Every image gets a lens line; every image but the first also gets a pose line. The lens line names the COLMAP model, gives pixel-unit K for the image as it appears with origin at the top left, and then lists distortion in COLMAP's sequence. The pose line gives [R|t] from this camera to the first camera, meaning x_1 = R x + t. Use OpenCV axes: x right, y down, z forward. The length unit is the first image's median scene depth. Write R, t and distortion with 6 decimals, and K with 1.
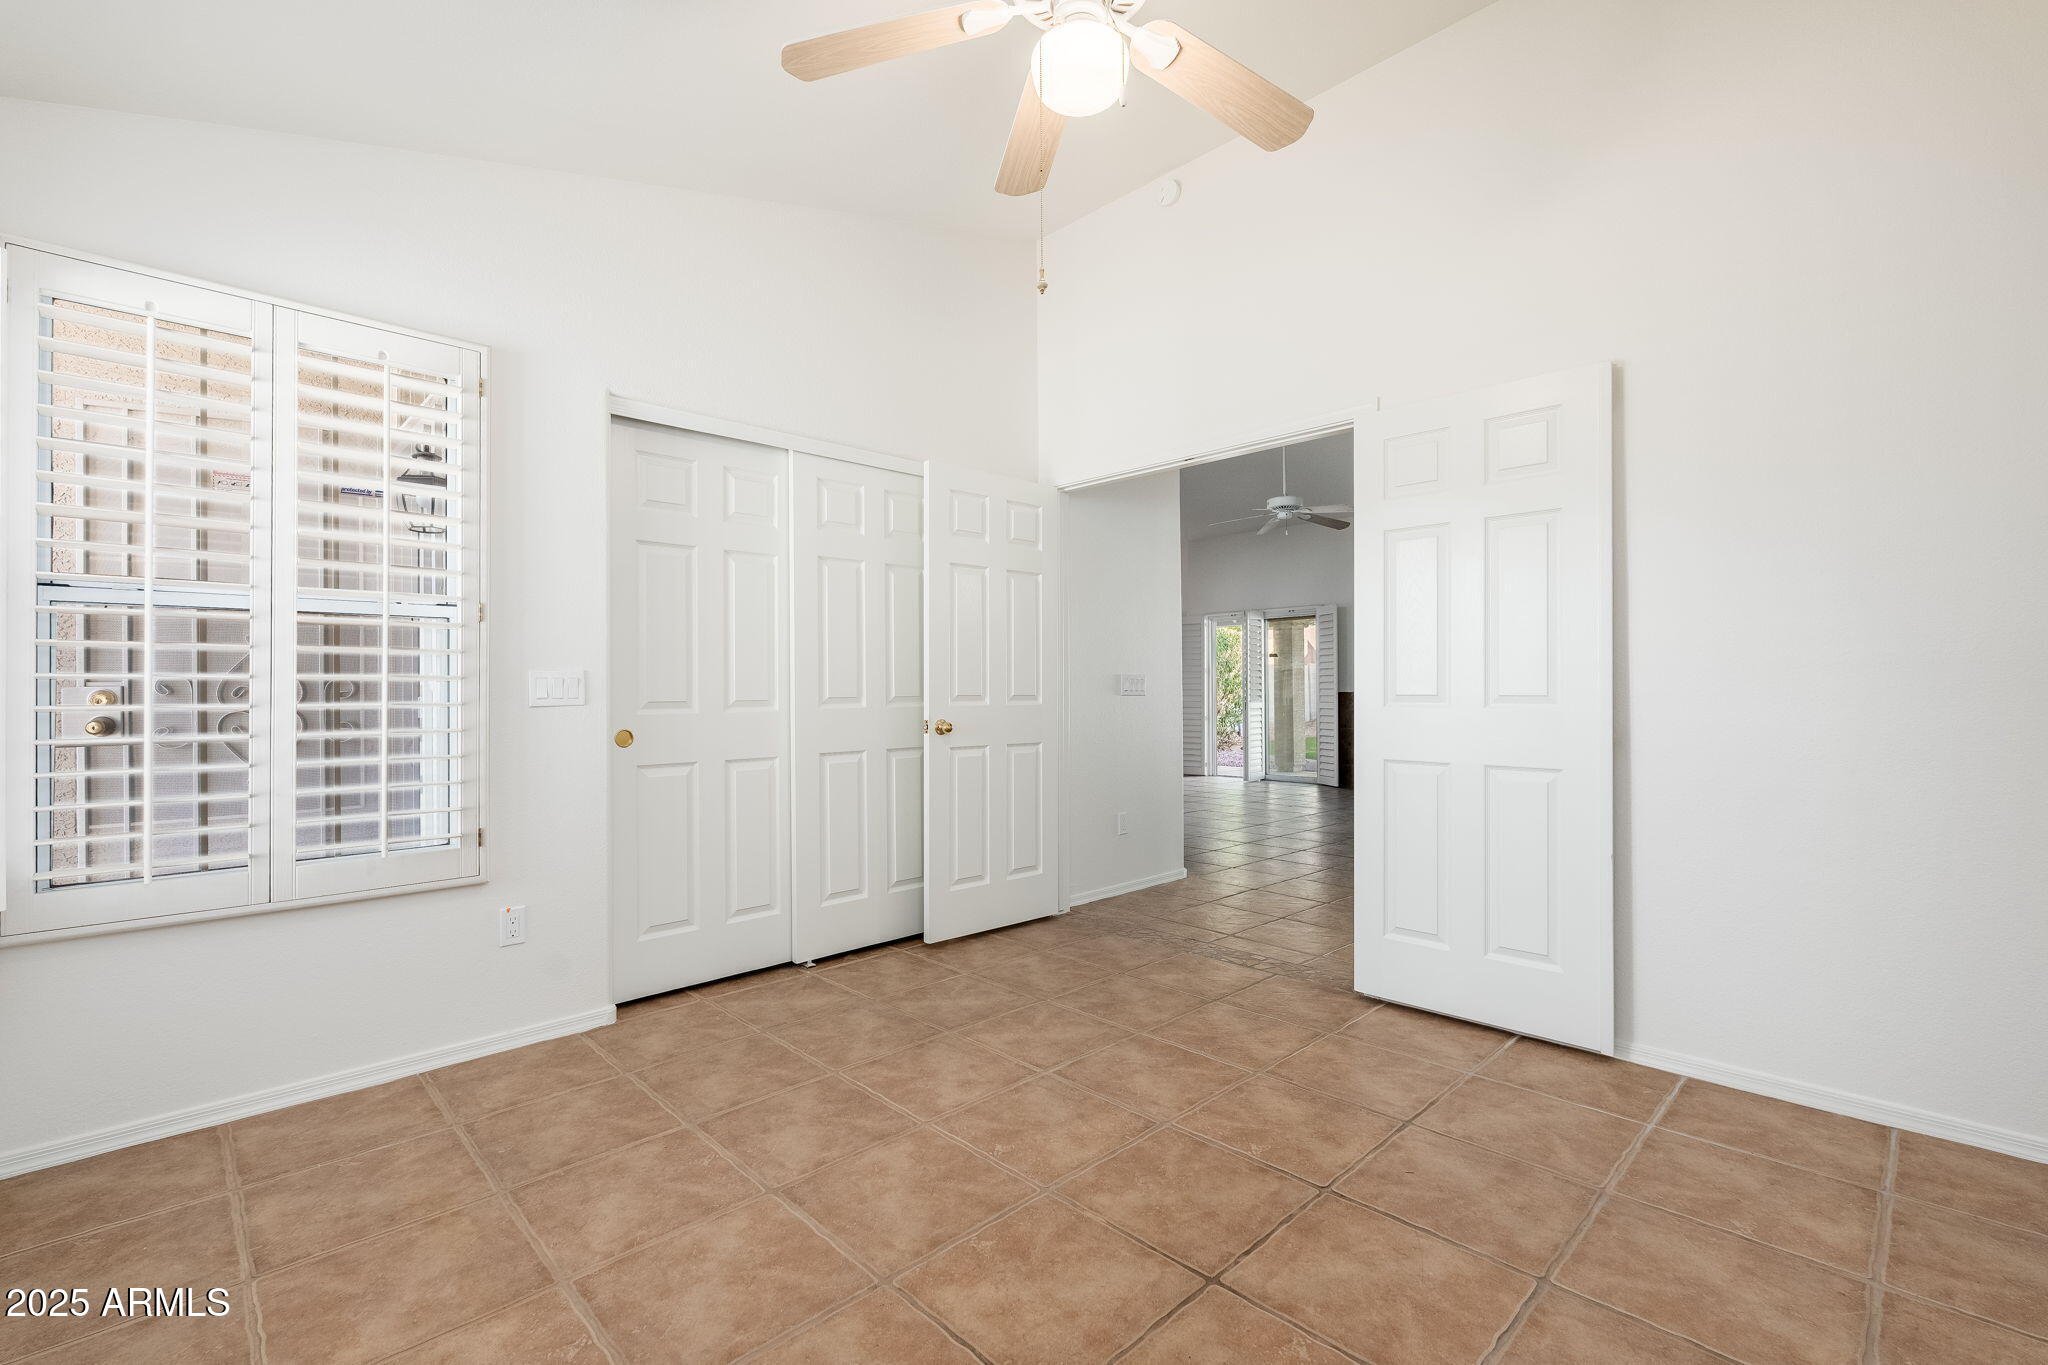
lens RADIAL K [[935.7, 0, 1020.8], [0, 935.7, 684.5], [0, 0, 1]] dist [-0.002027, 0.000071]
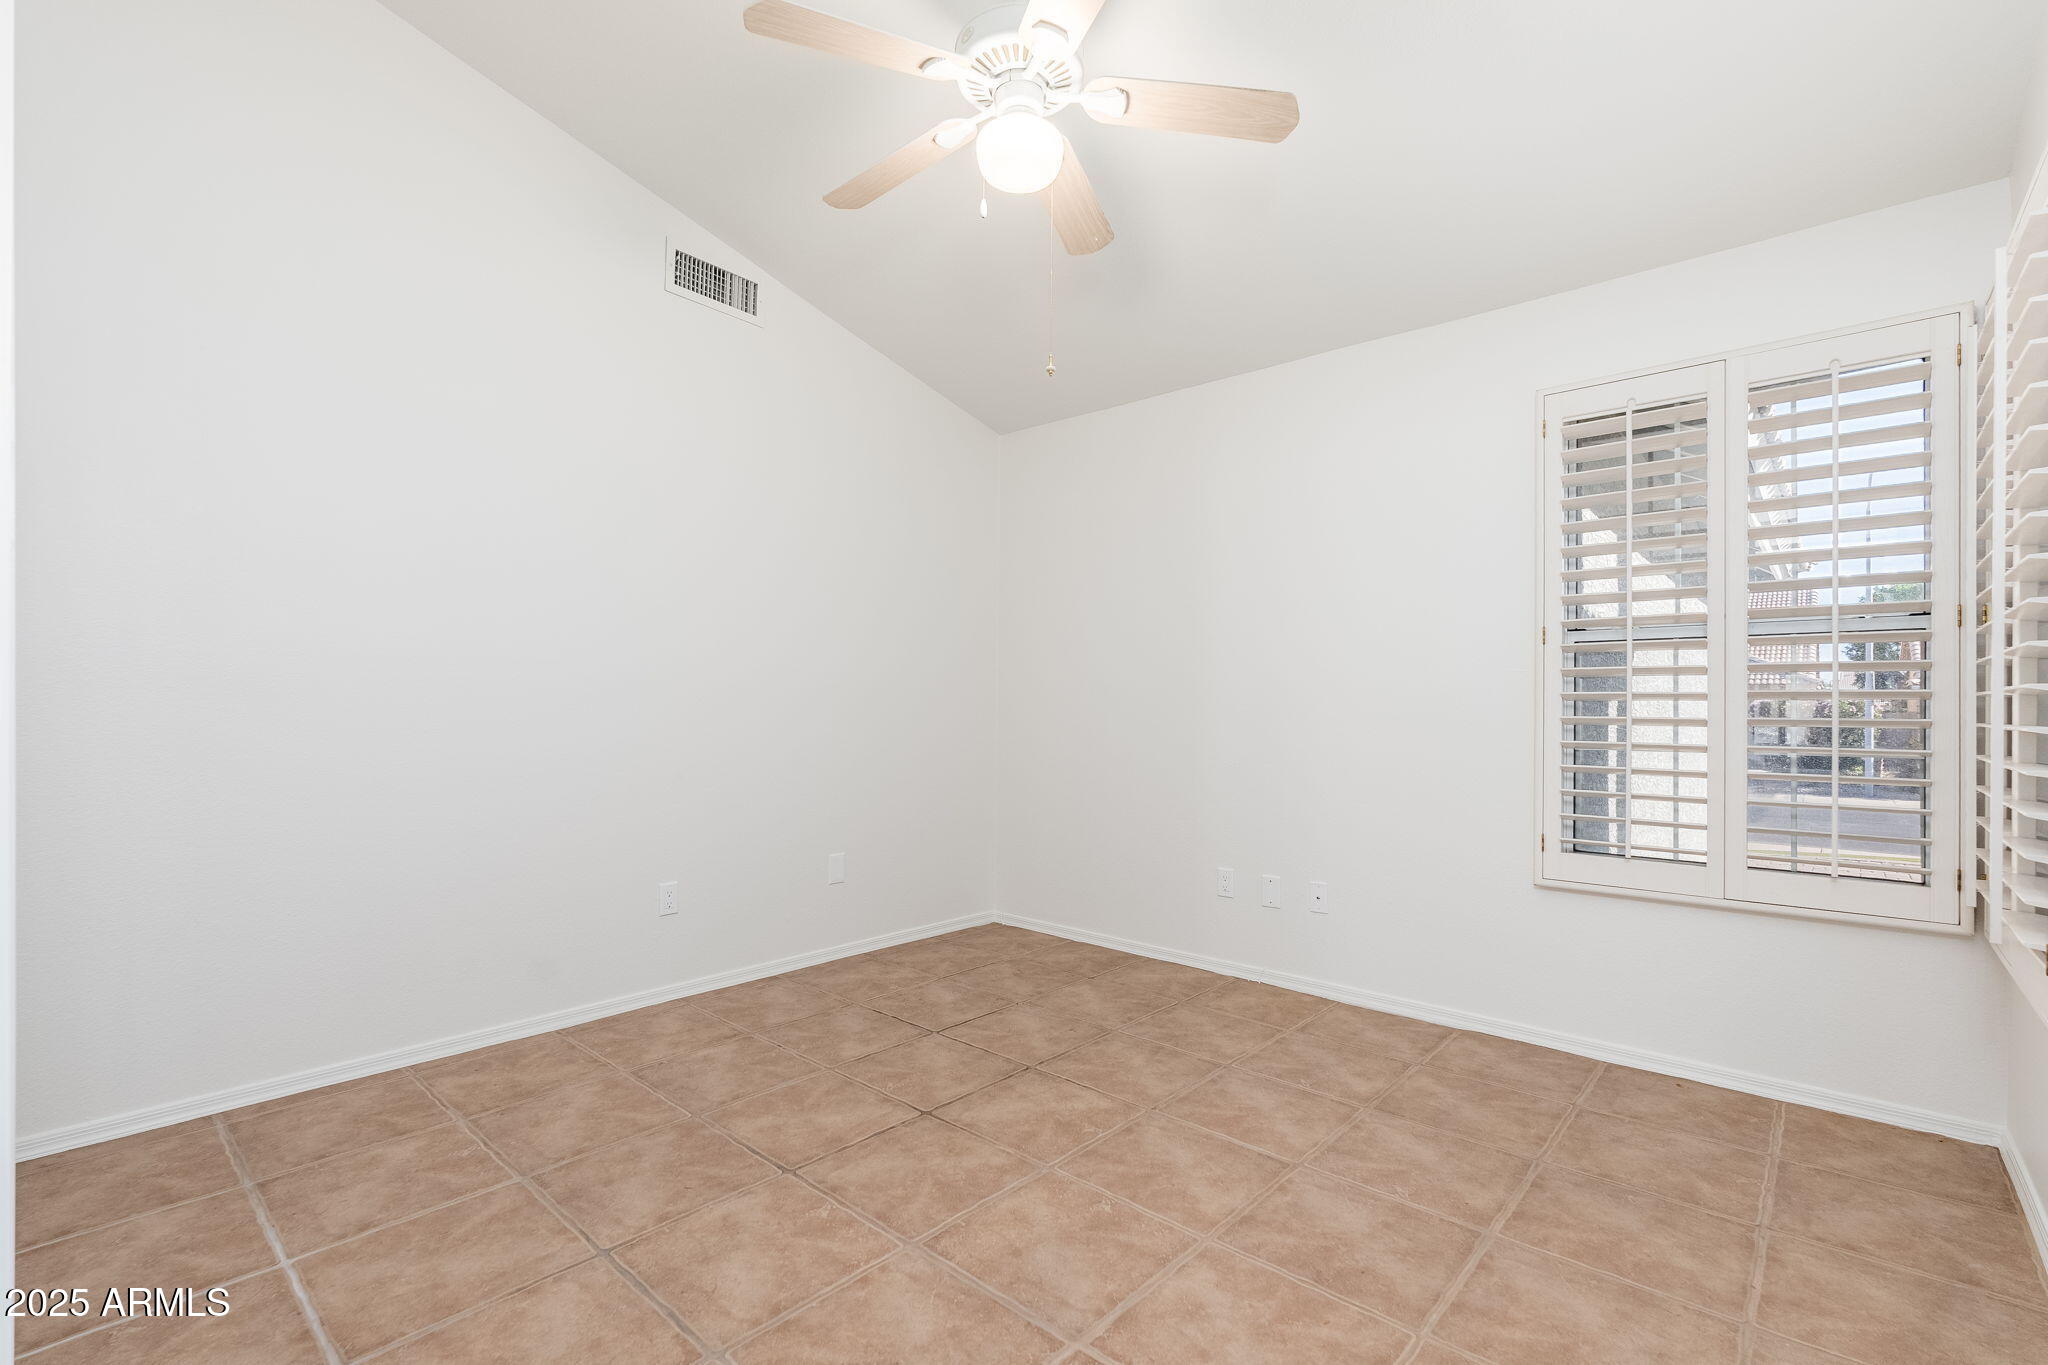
lens RADIAL K [[935.7, 0, 1020.8], [0, 935.7, 684.5], [0, 0, 1]] dist [-0.002027, 0.000071]
pose [[-0.997726, -0.004319, -0.067269, 0.130256], [-0.002167, 0.999484, -0.032044, 0.015598], [0.067373, -0.031825, -0.997220, 2.023321]]
